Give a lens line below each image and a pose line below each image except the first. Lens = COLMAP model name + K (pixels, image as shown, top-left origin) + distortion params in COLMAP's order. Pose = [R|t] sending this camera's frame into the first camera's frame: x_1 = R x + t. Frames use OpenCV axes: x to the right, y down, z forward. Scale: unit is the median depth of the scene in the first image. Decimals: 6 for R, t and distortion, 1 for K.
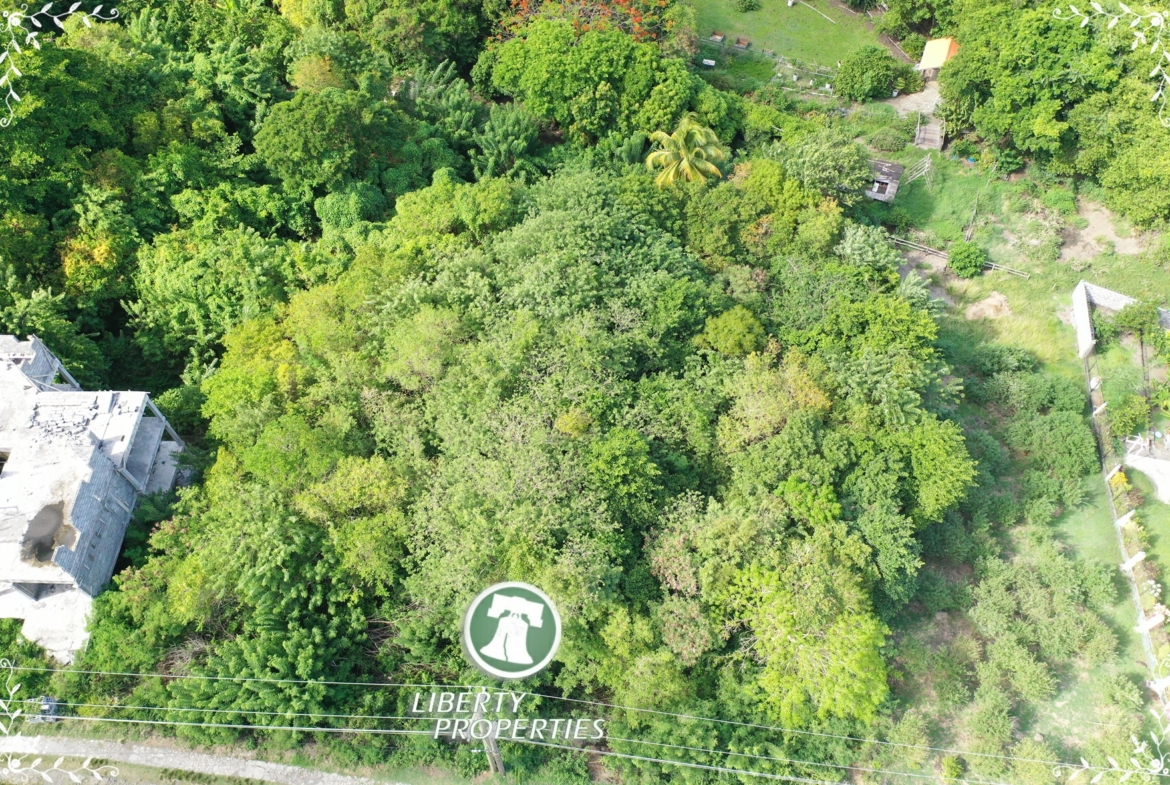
lens RADIAL K [[926.3, 0, 582.4], [0, 926.3, 392.3], [0, 0, 1]] dist [-0.002372, 0.001834]
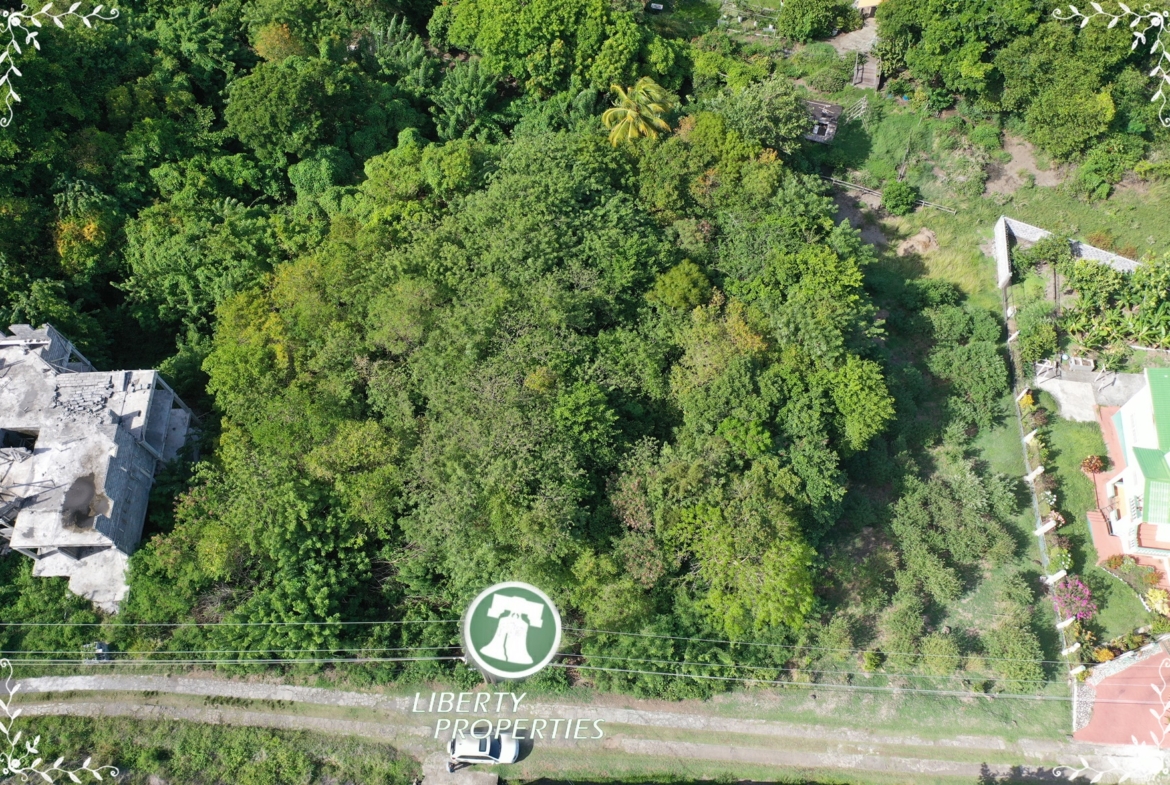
lens RADIAL K [[927.0, 0, 583.3], [0, 927.0, 391.6], [0, 0, 1]] dist [-0.000981, 0.002395]
pose [[0.998562, -0.044467, 0.029956, 0.005365], [0.041103, 0.993642, 0.104817, -0.052030], [-0.034427, -0.103435, 0.994040, -0.093881]]
